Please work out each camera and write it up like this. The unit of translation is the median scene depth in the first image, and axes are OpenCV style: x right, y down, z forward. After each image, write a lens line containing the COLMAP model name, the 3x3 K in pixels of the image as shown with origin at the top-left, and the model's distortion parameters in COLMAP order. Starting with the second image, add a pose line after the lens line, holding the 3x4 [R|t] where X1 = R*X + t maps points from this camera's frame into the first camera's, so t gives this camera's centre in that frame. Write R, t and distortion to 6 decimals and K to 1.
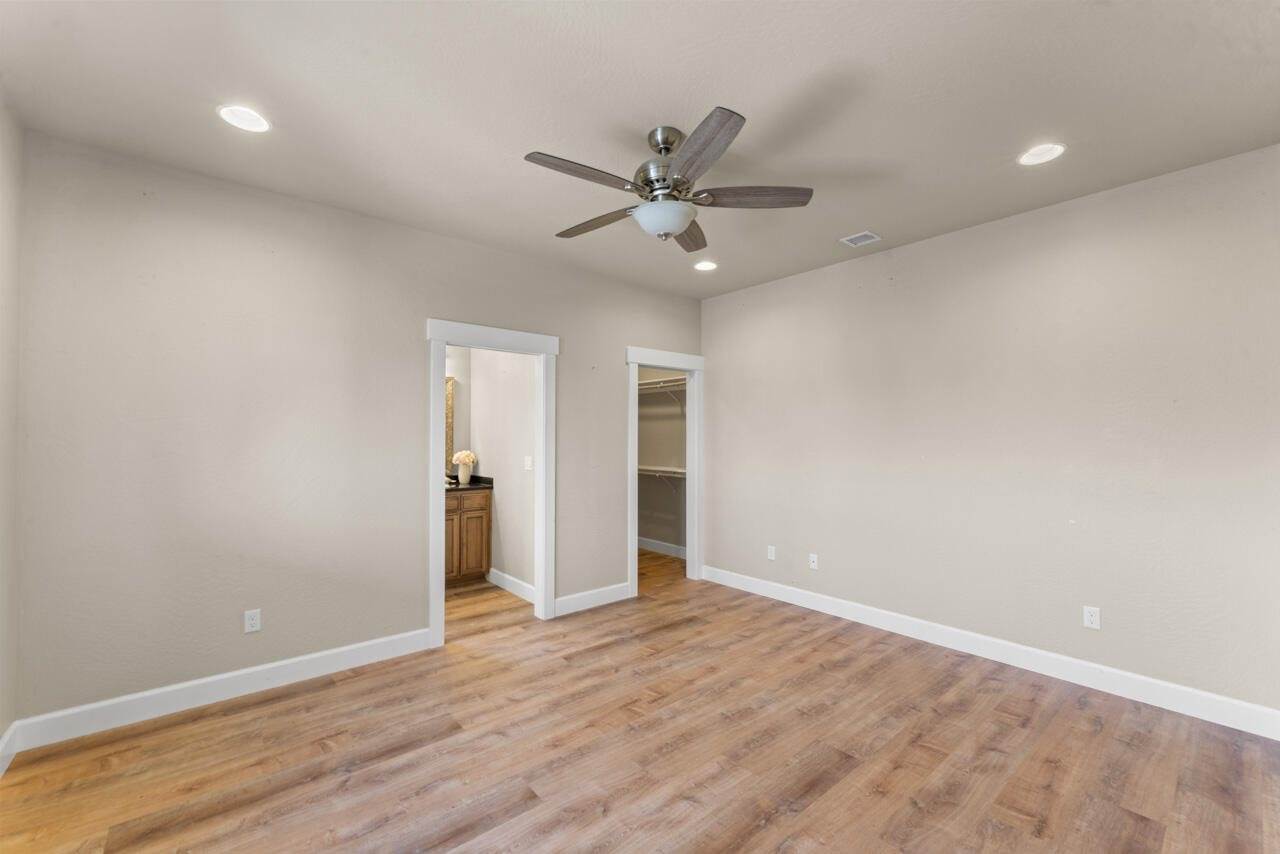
lens RADIAL K [[522.6, 0, 637.3], [0, 522.6, 426.1], [0, 0, 1]] dist [-0.004711, -0.000020]
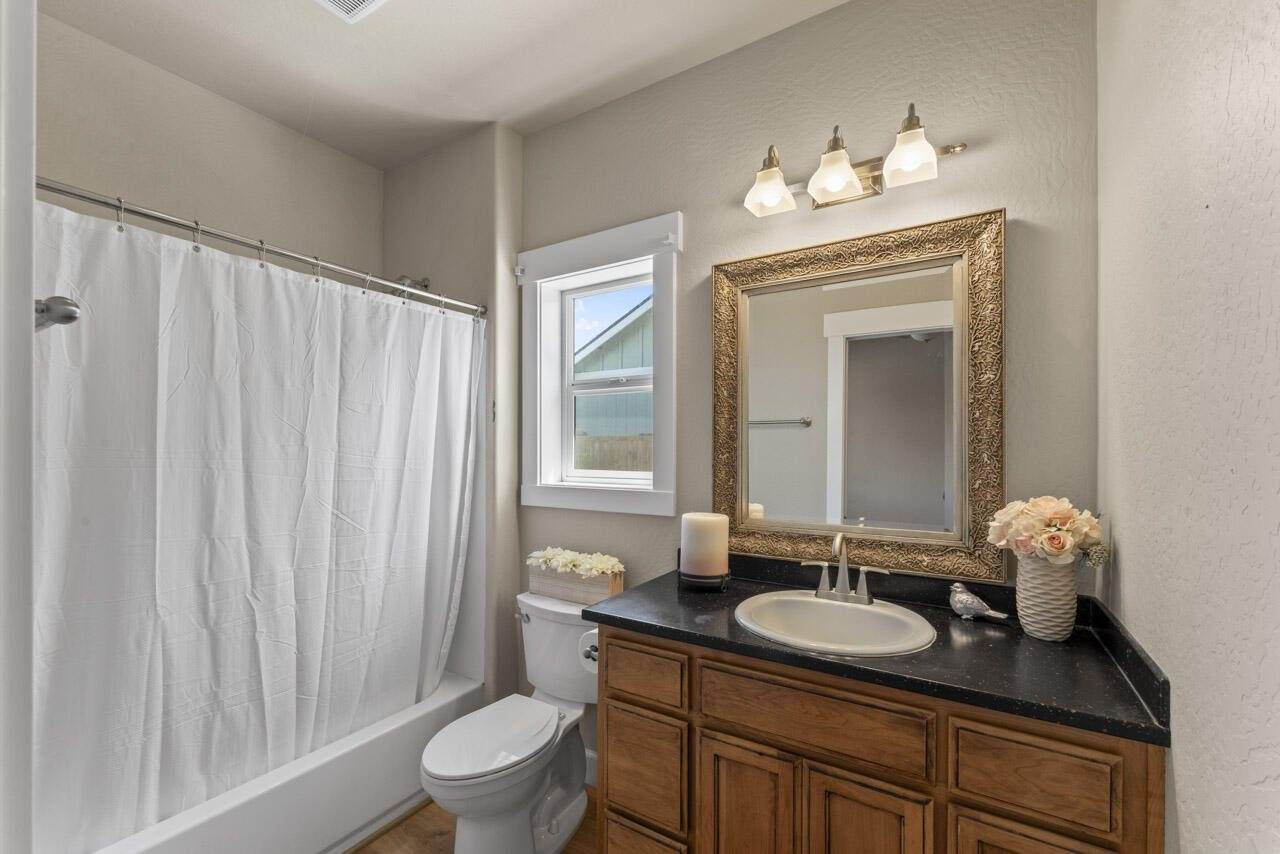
lens RADIAL K [[534.1, 0, 640.3], [0, 534.1, 437.2], [0, 0, 1]] dist [-0.002308, -0.000222]
pose [[0.303255, -0.011099, -0.952845, -0.263941], [0.022356, 0.999740, -0.004530, 0.028911], [0.952647, -0.019928, 0.303424, 1.271539]]
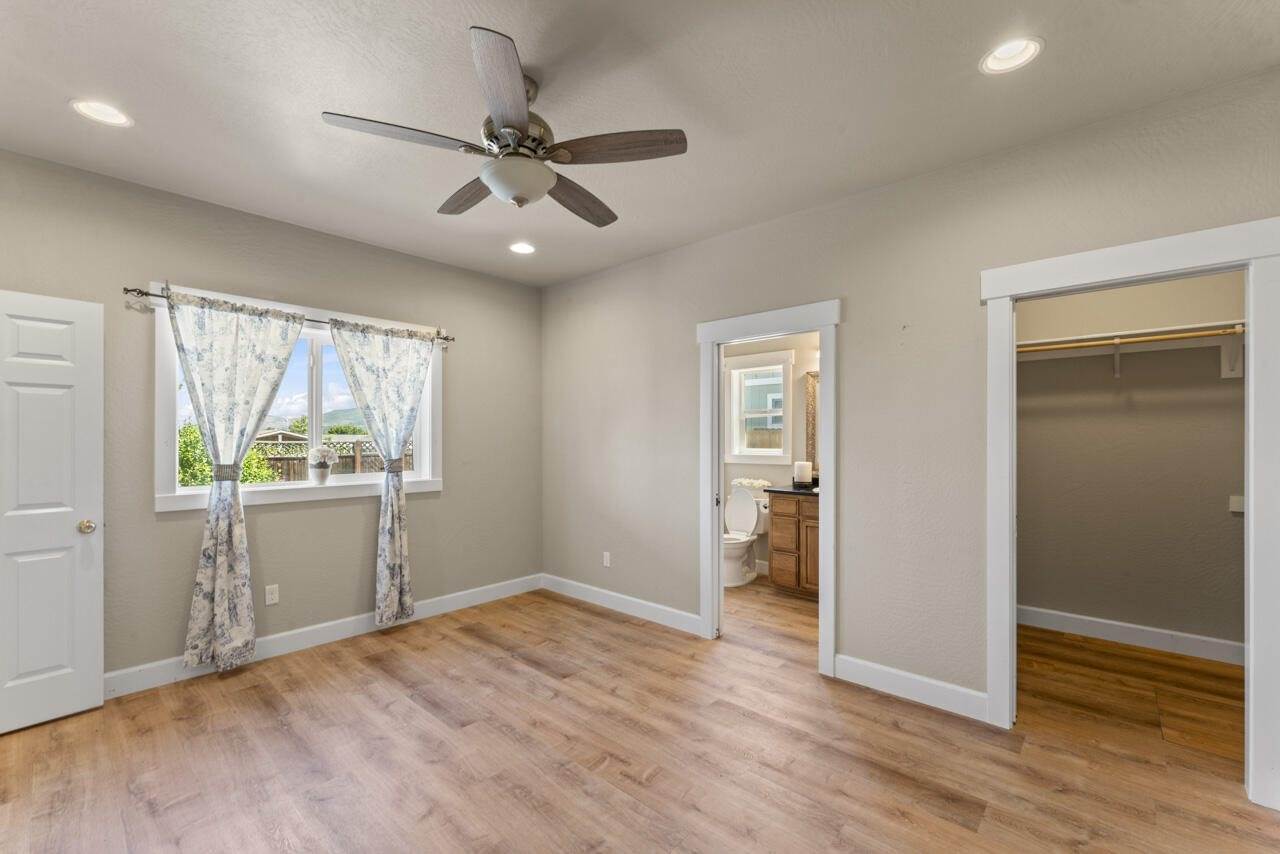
lens RADIAL K [[534.1, 0, 640.3], [0, 534.1, 437.2], [0, 0, 1]] dist [-0.002308, -0.000222]
pose [[0.131665, -0.000788, -0.991294, 0.727040], [0.025990, 0.999659, 0.002657, 0.018099], [0.990953, -0.026113, 0.131641, 0.819726]]
